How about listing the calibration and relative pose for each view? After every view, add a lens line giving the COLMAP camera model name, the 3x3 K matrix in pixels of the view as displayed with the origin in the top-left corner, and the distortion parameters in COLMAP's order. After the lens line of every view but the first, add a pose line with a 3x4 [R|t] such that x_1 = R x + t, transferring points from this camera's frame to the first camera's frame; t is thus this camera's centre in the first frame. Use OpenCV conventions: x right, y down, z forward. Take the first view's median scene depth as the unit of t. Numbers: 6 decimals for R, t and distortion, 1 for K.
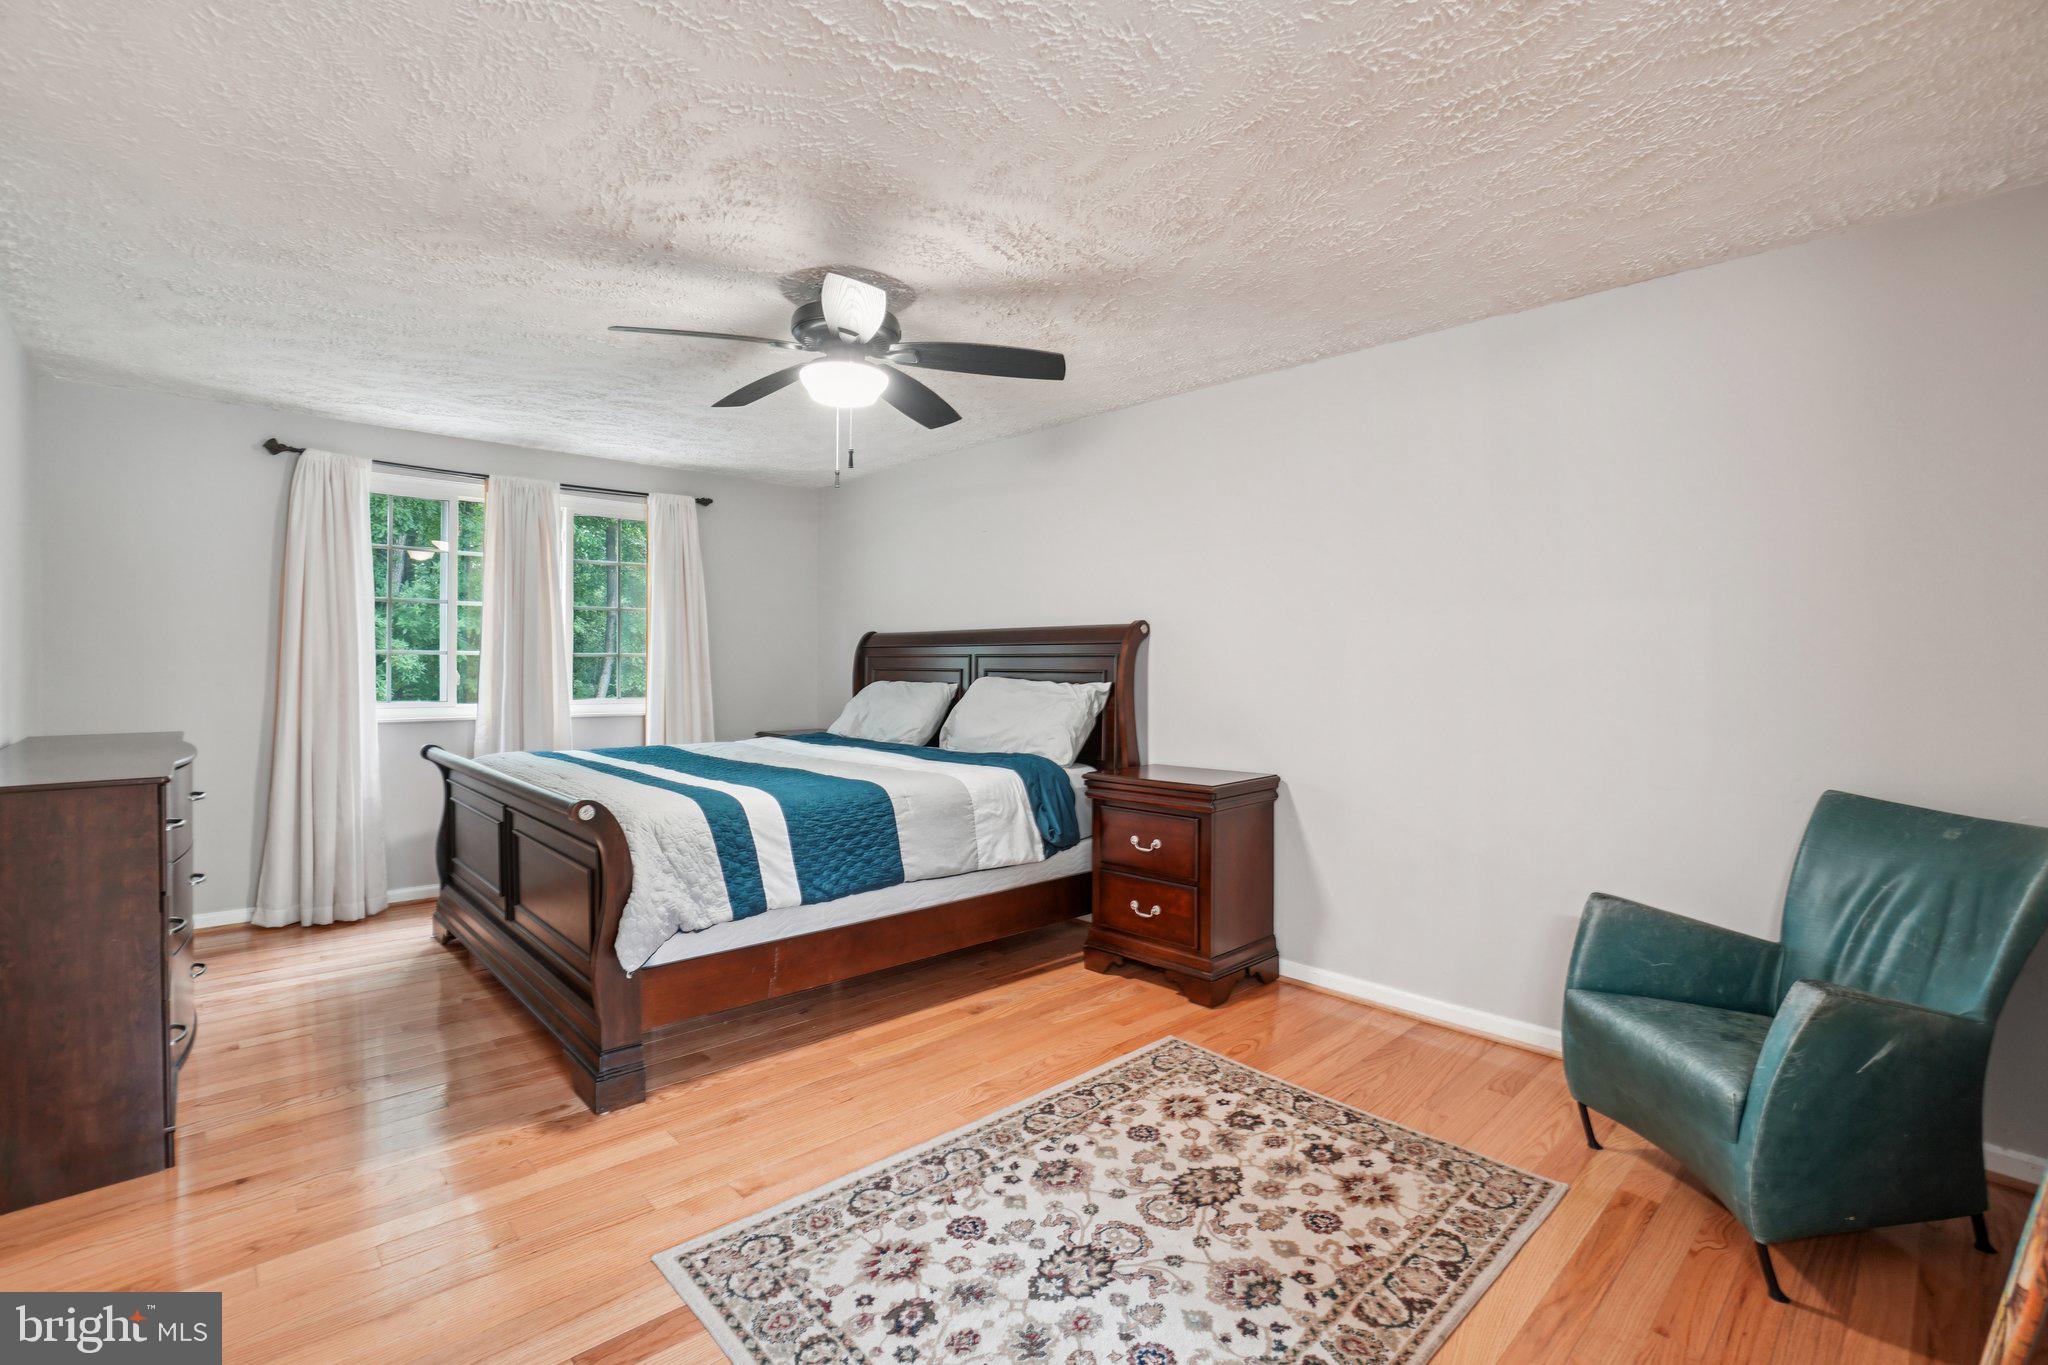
lens RADIAL K [[905.8, 0, 1024.0], [0, 905.8, 682.5], [0, 0, 1]] dist [-0.021845, 0.000085]
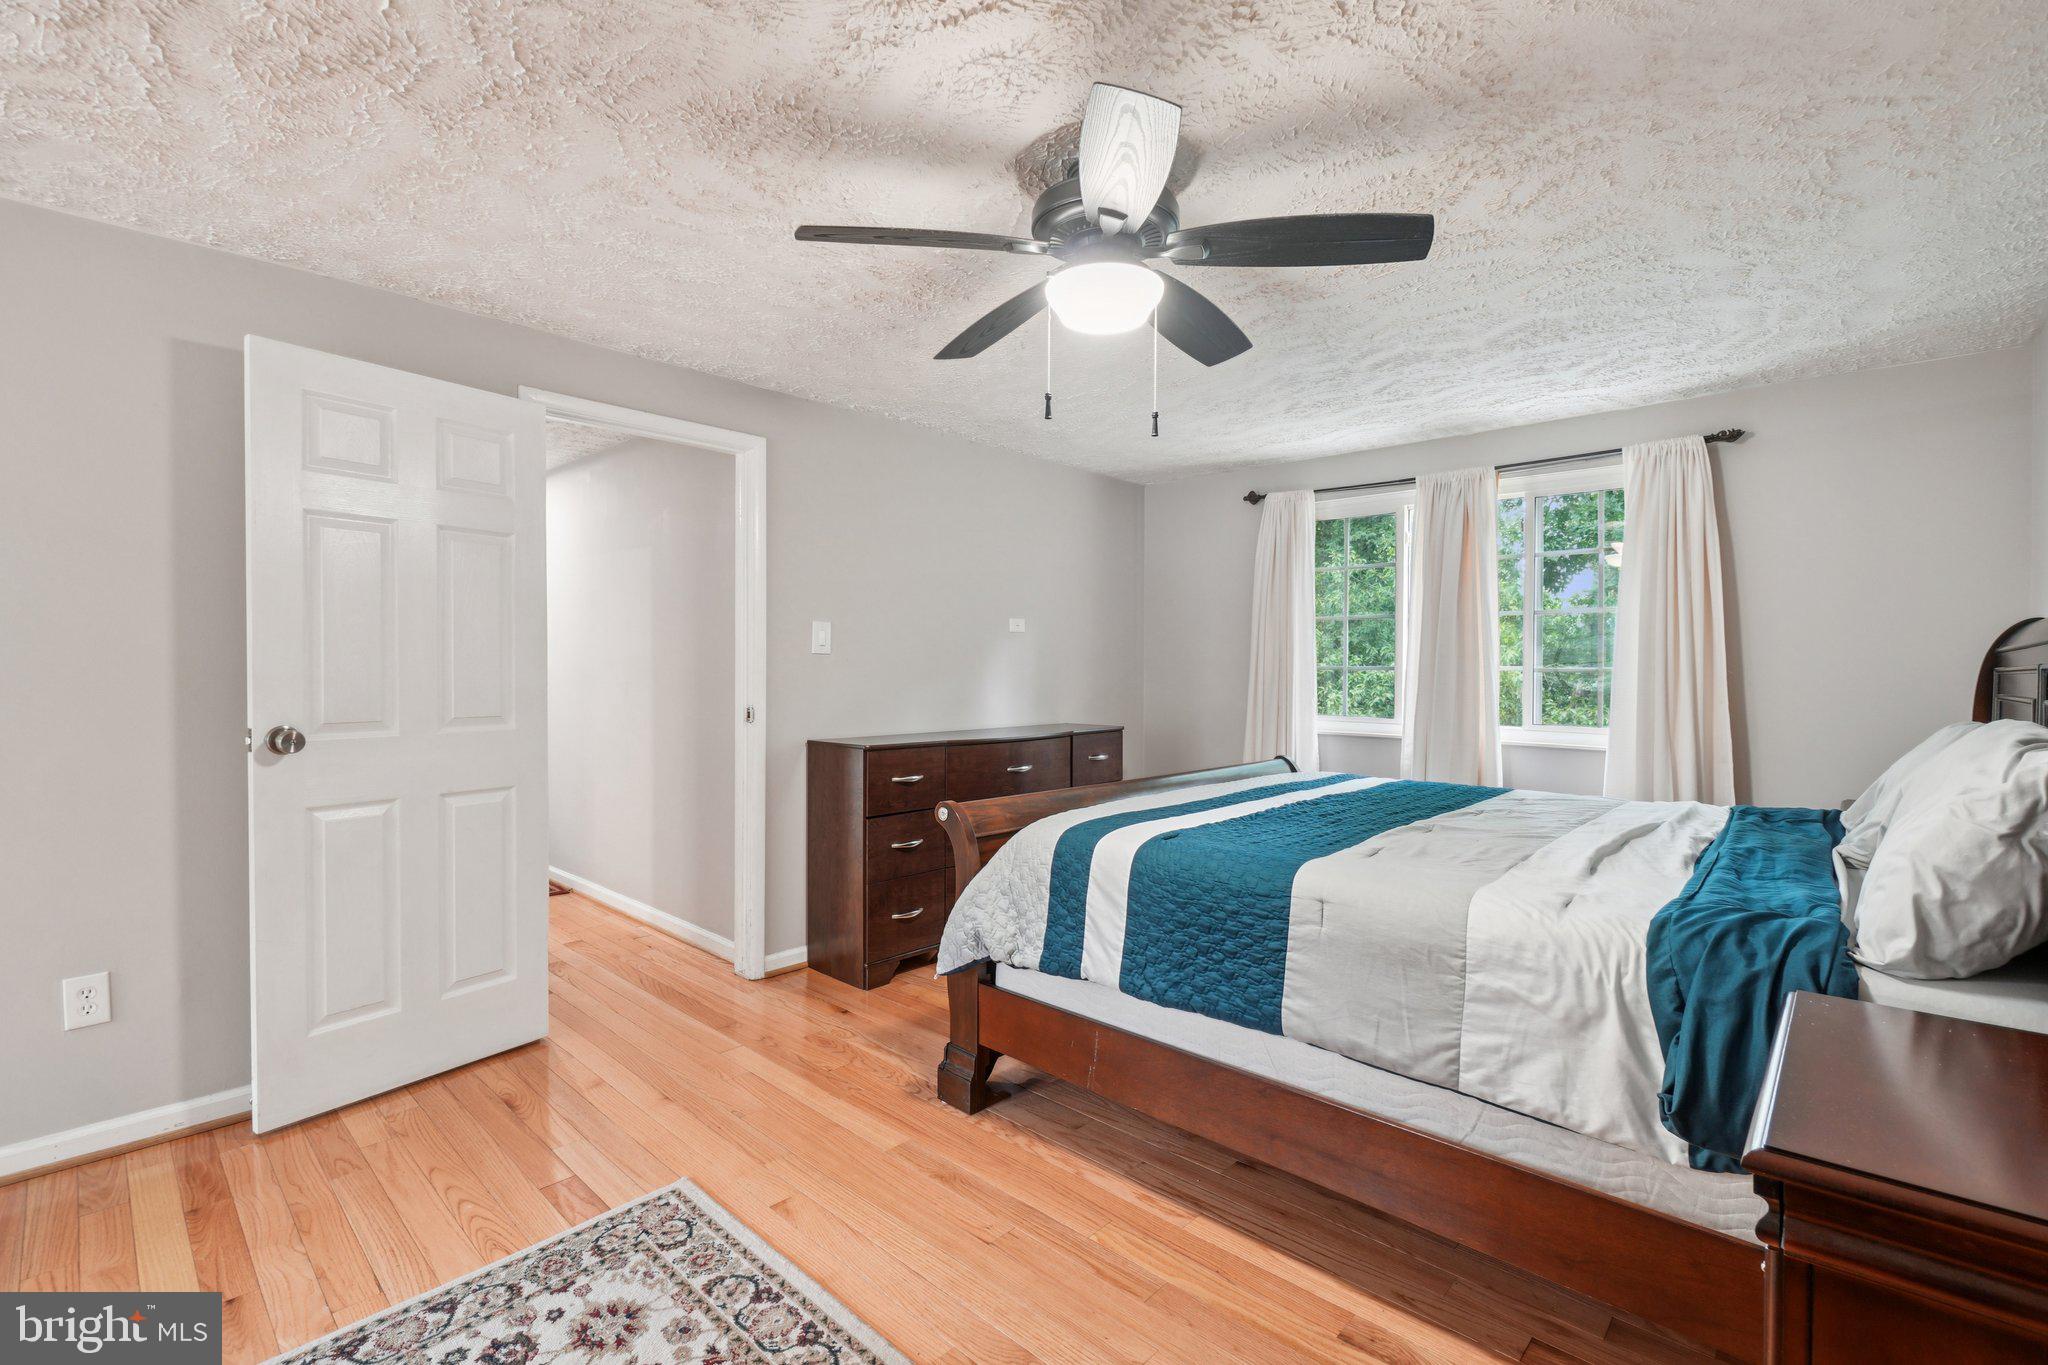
lens RADIAL K [[910.0, 0, 1016.1], [0, 910.0, 676.9], [0, 0, 1]] dist [0.000697, -0.000054]
pose [[0.076420, 0.003204, -0.997071, 0.489394], [-0.029642, 0.999560, 0.000940, -0.018539], [0.996635, 0.029484, 0.076481, 0.798319]]
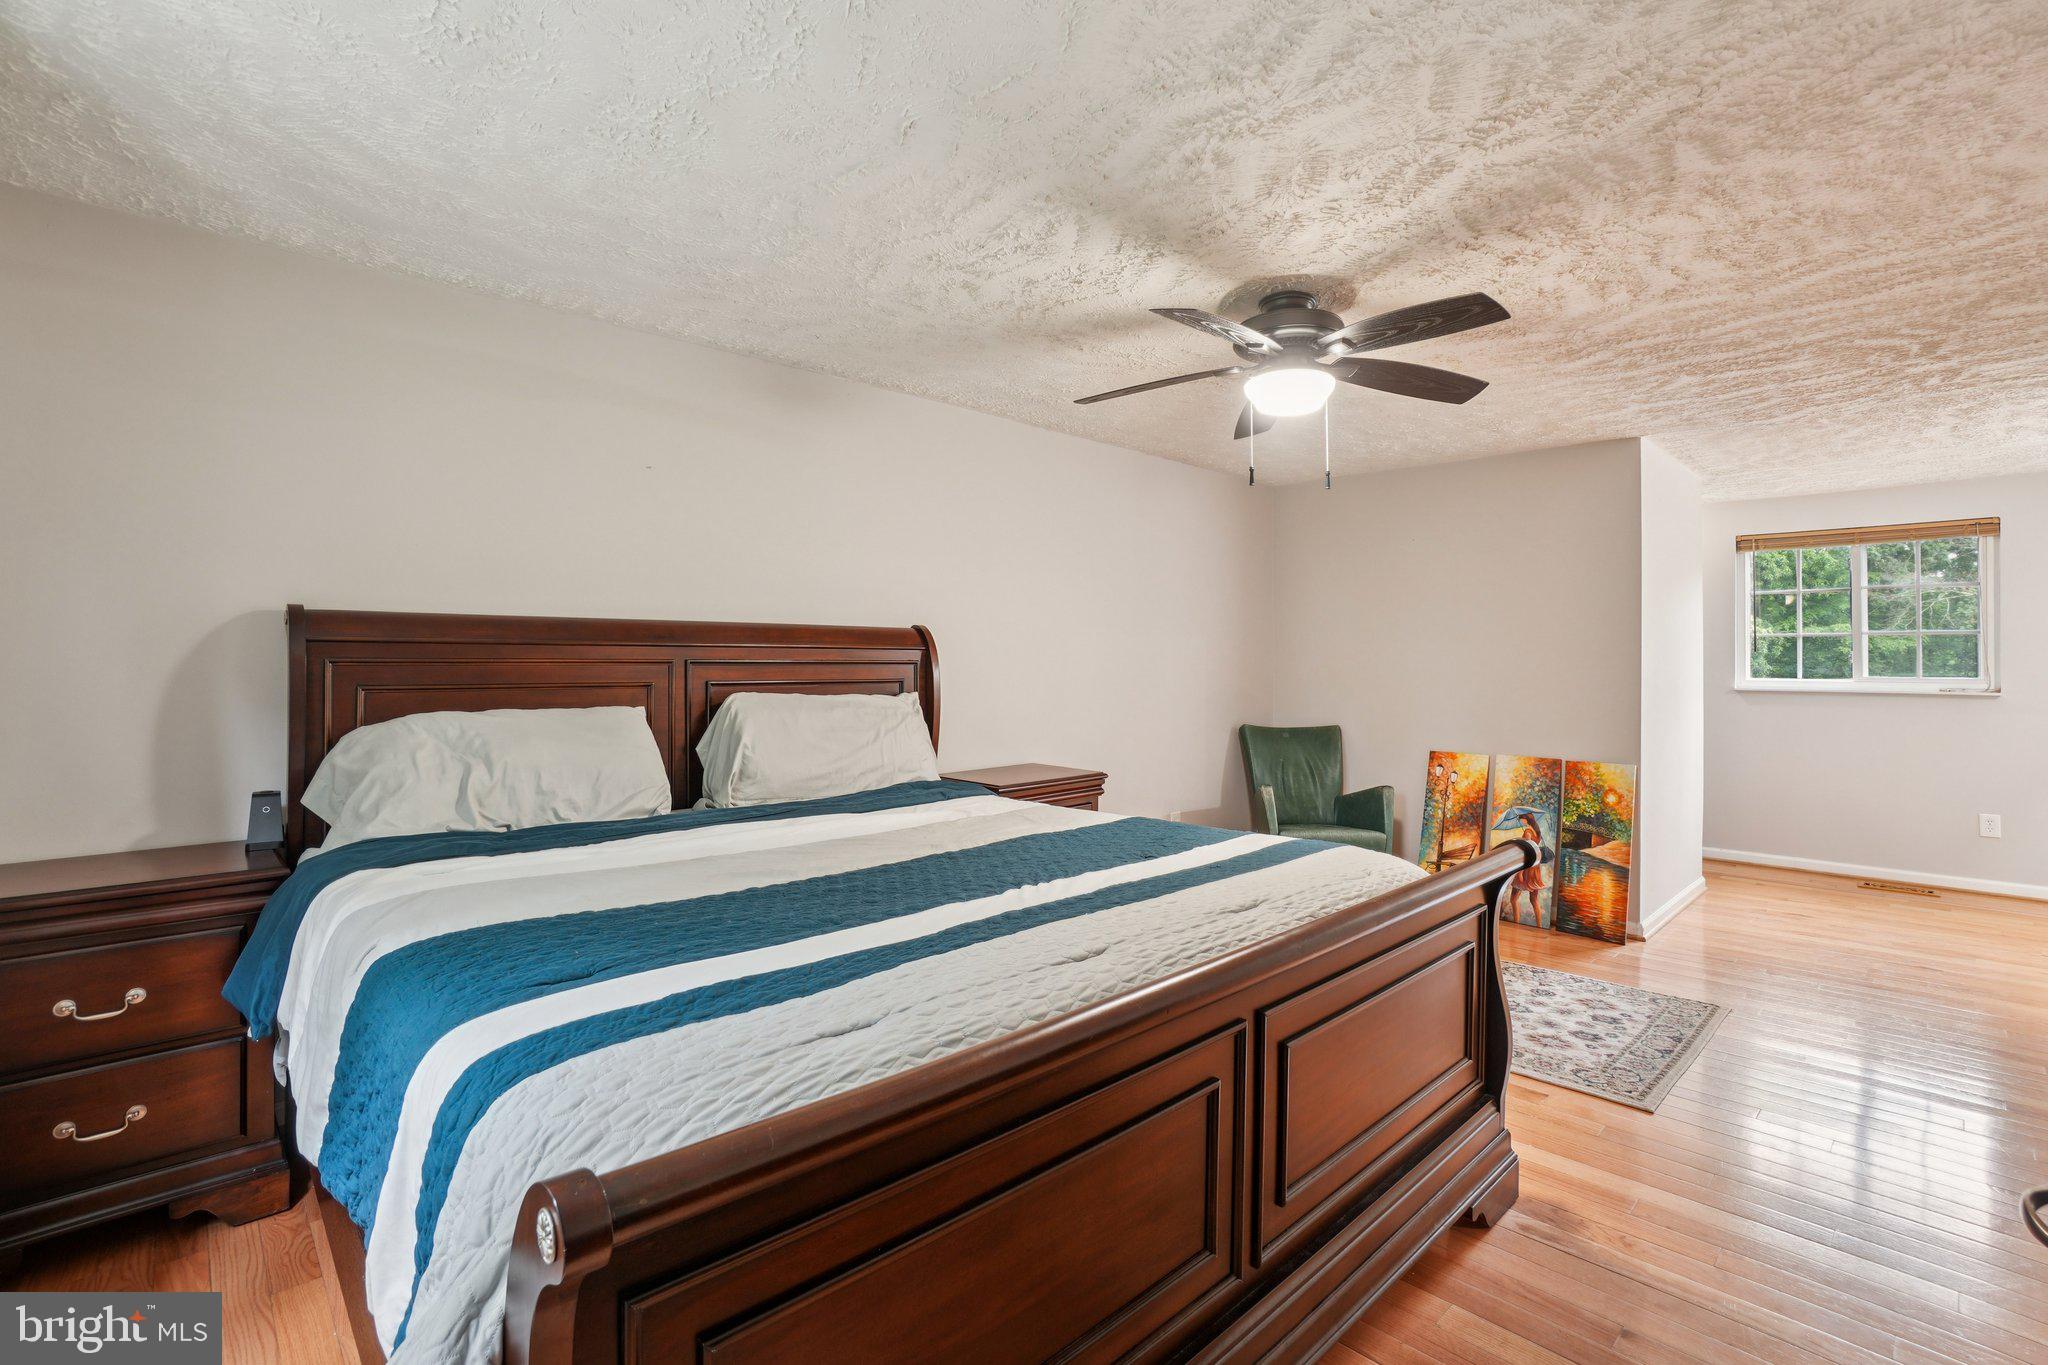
lens RADIAL K [[932.4, 0, 1020.5], [0, 932.4, 664.1], [0, 0, 1]] dist [-0.001297, -0.000175]
pose [[-0.018168, 0.003351, 0.999829, -1.103293], [0.013663, 0.999902, -0.003103, -0.031160], [-0.999742, 0.013605, -0.018212, 1.198464]]
